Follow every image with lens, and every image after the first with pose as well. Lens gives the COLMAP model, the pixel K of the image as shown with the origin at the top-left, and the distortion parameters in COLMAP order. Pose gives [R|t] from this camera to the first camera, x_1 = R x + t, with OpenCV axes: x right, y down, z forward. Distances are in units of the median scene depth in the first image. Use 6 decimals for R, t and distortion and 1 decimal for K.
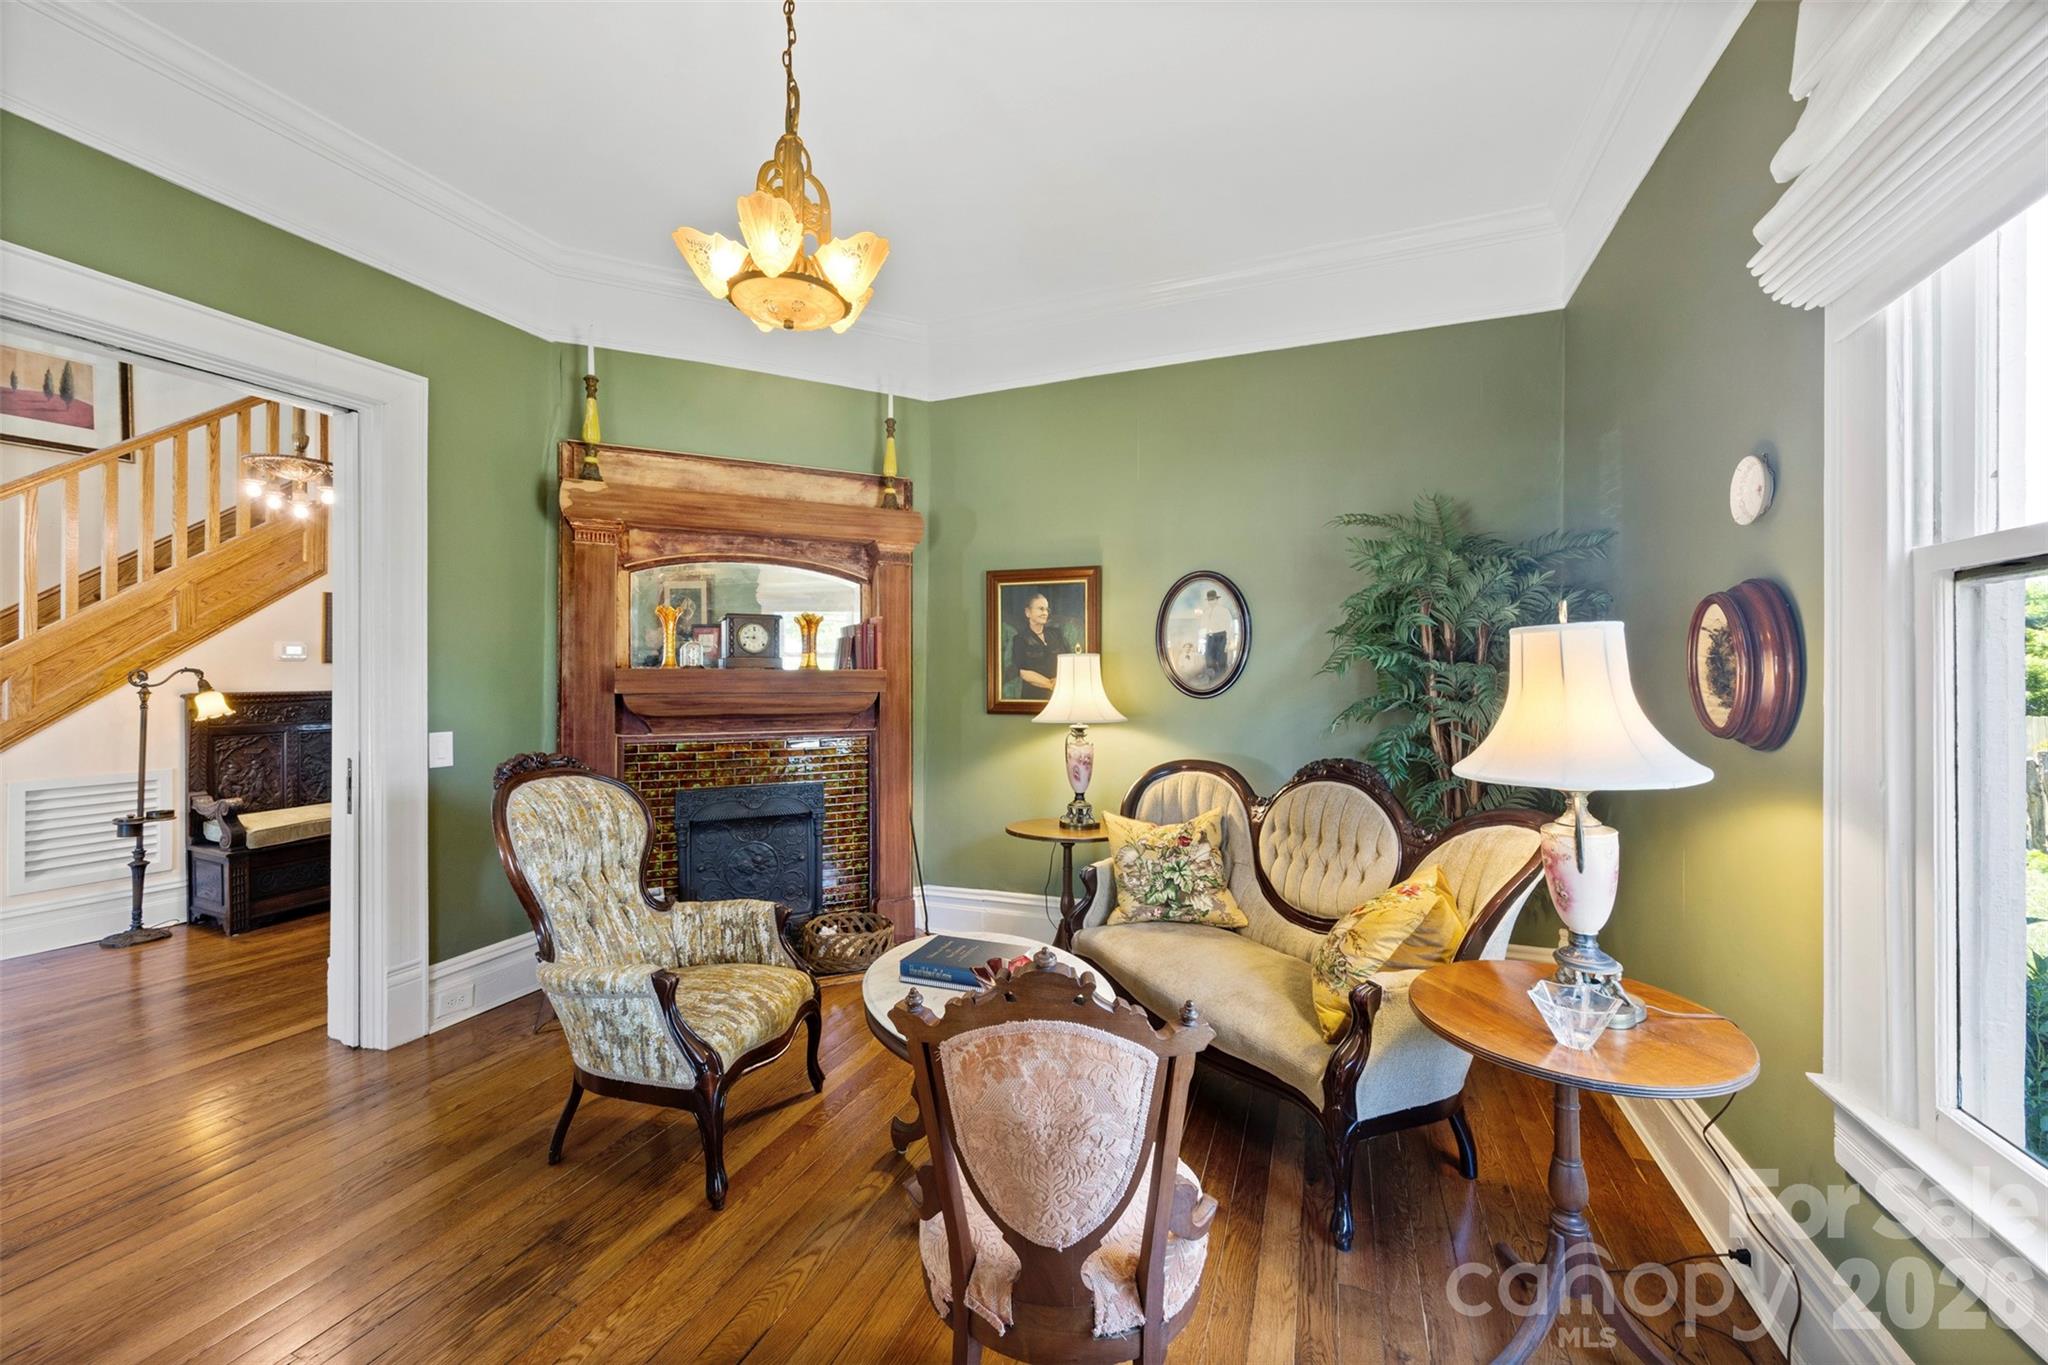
lens RADIAL K [[790.4, 0, 1020.3], [0, 790.4, 667.3], [0, 0, 1]] dist [0.000735, 0.000172]
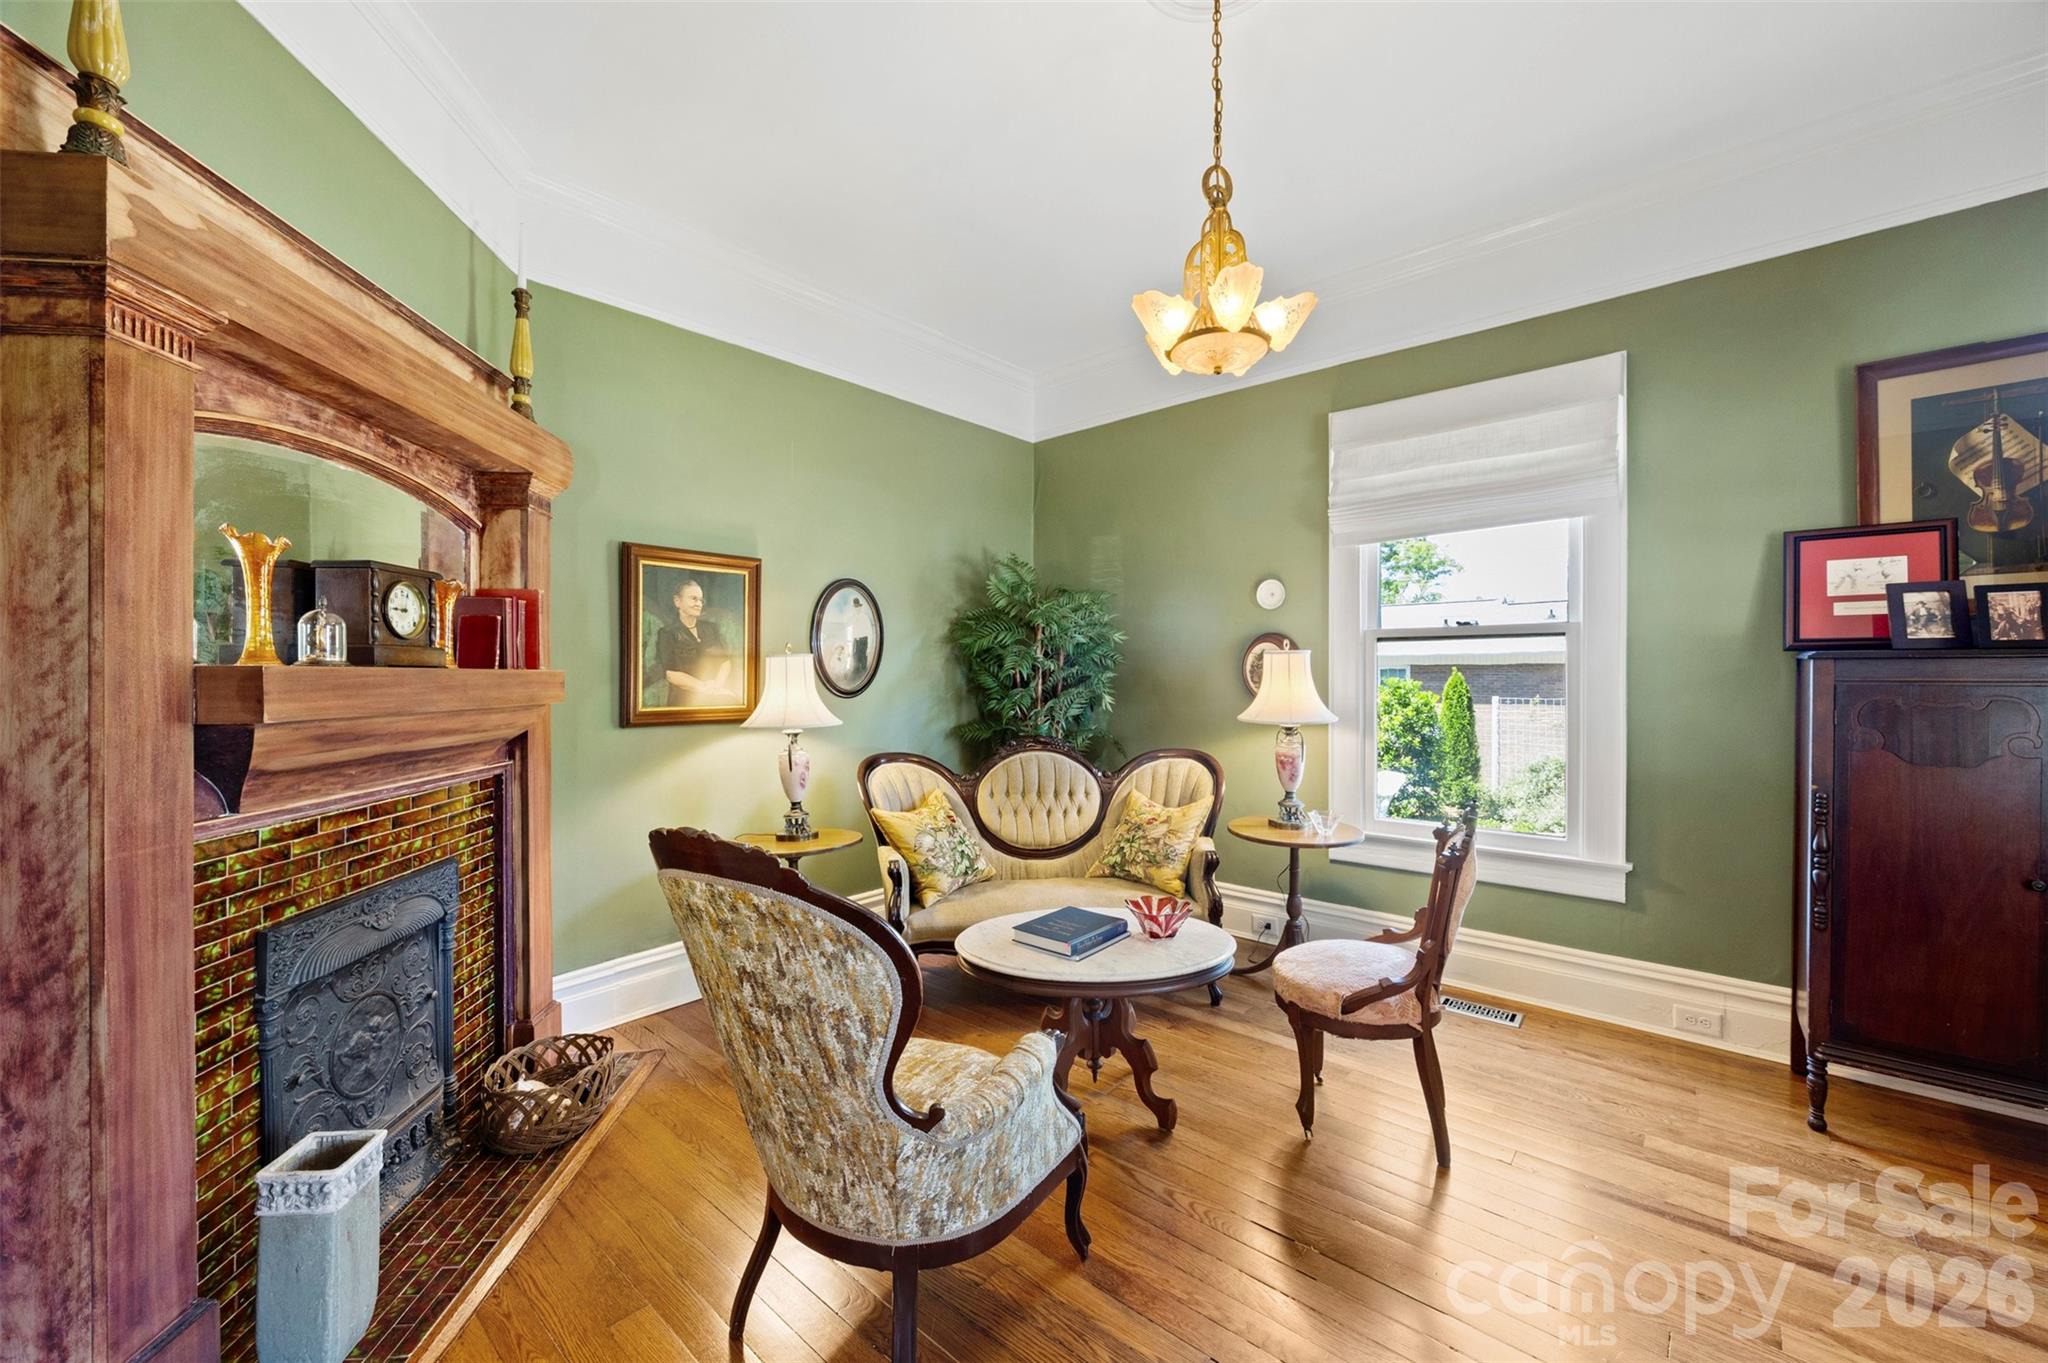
lens RADIAL K [[790.4, 0, 1020.3], [0, 790.4, 666.3], [0, 0, 1]] dist [0.000735, 0.000172]
pose [[0.341636, 0.008083, 0.939798, -0.701215], [-0.005581, 0.999963, -0.006572, 0.002245], [-0.939816, -0.003000, 0.341668, 0.416739]]
